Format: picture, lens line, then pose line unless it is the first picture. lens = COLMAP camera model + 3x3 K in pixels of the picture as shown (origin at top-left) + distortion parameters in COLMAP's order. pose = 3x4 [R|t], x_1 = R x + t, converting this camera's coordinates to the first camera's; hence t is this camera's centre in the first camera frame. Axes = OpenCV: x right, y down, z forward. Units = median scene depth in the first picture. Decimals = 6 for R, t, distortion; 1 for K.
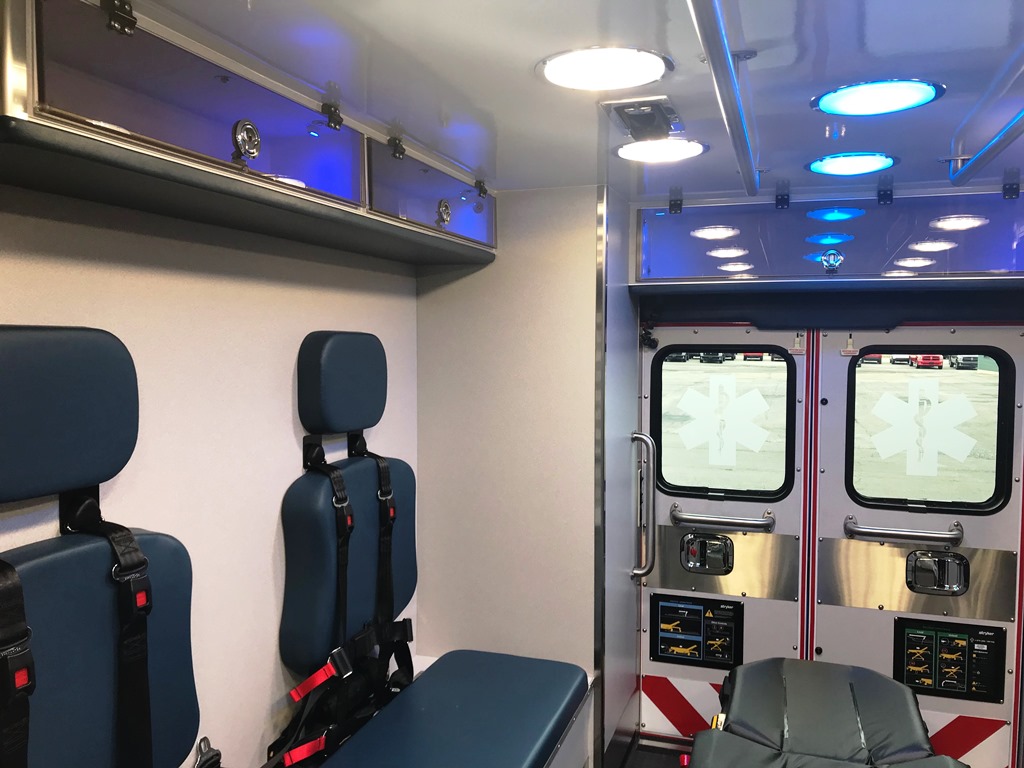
lens RADIAL K [[845.7, 0, 512.0], [0, 845.7, 384.0], [0, 0, 1]] dist [0.080587, -0.123176]
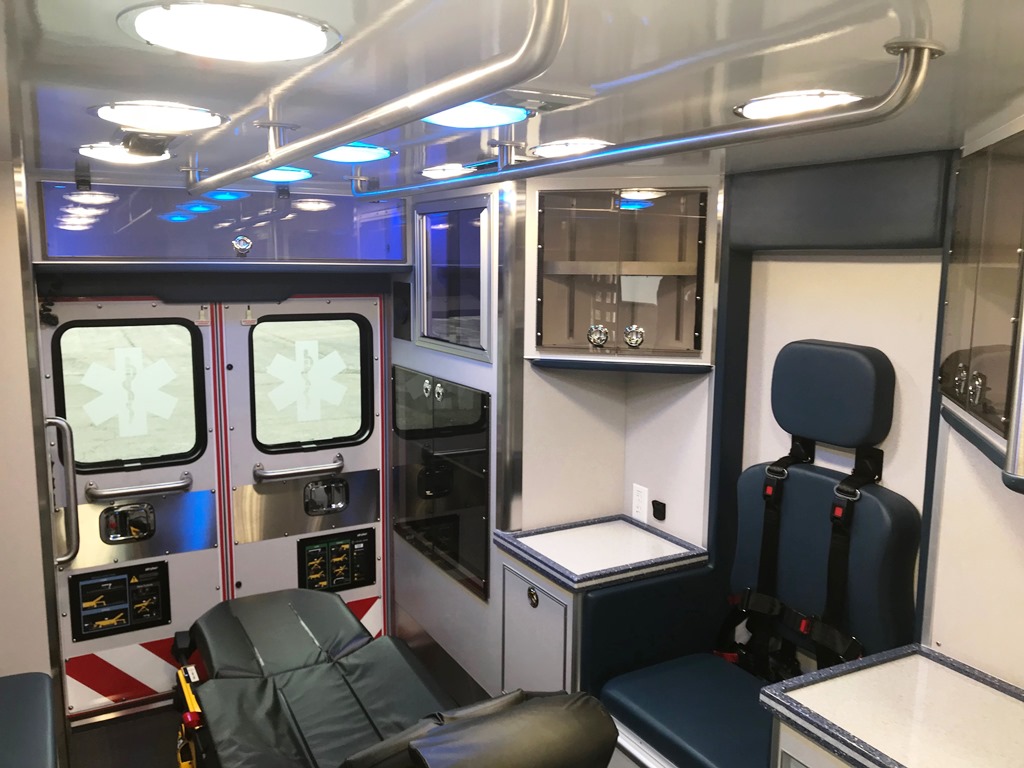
lens RADIAL K [[844.4, 0, 516.9], [0, 844.4, 386.3], [0, 0, 1]] dist [0.083507, -0.118352]
pose [[0.675540, -0.106335, 0.729615, -0.194186], [0.032323, 0.992866, 0.114774, -0.069699], [-0.736615, -0.053951, 0.674157, -0.027531]]
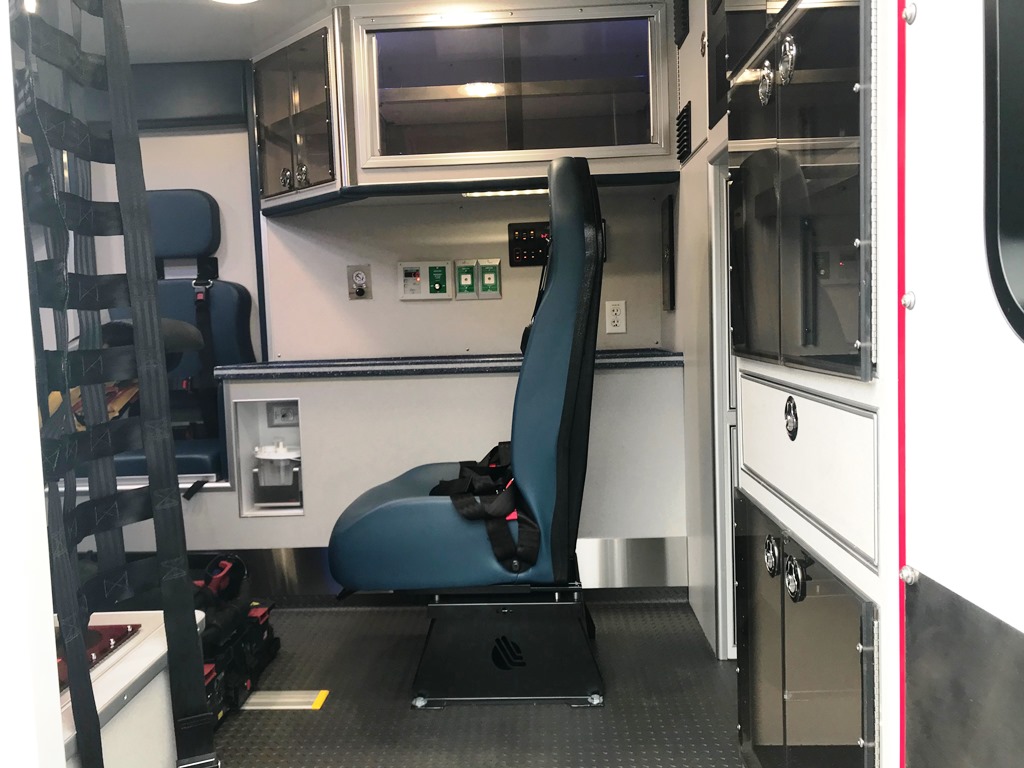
lens RADIAL K [[848.0, 0, 517.6], [0, 848.0, 380.7], [0, 0, 1]] dist [0.023290, -0.009678]
pose [[-0.277865, -0.058727, 0.958823, -0.656165], [0.090660, 0.992071, 0.087037, 0.184020], [-0.956333, 0.111111, -0.270338, 0.178519]]
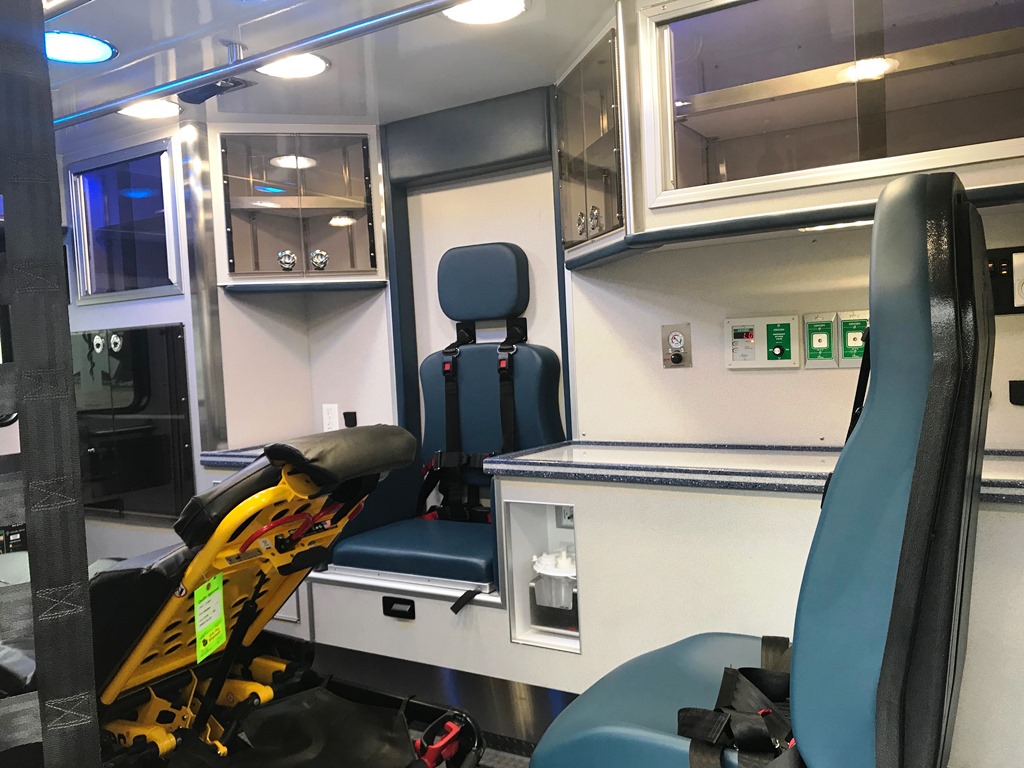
lens RADIAL K [[845.7, 0, 512.0], [0, 845.7, 384.0], [0, 0, 1]] dist [0.080587, -0.123176]
pose [[0.241423, -0.056010, 0.968802, -0.414456], [0.108526, 0.993629, 0.030401, 0.128259], [-0.964333, 0.097800, 0.245963, 0.014986]]
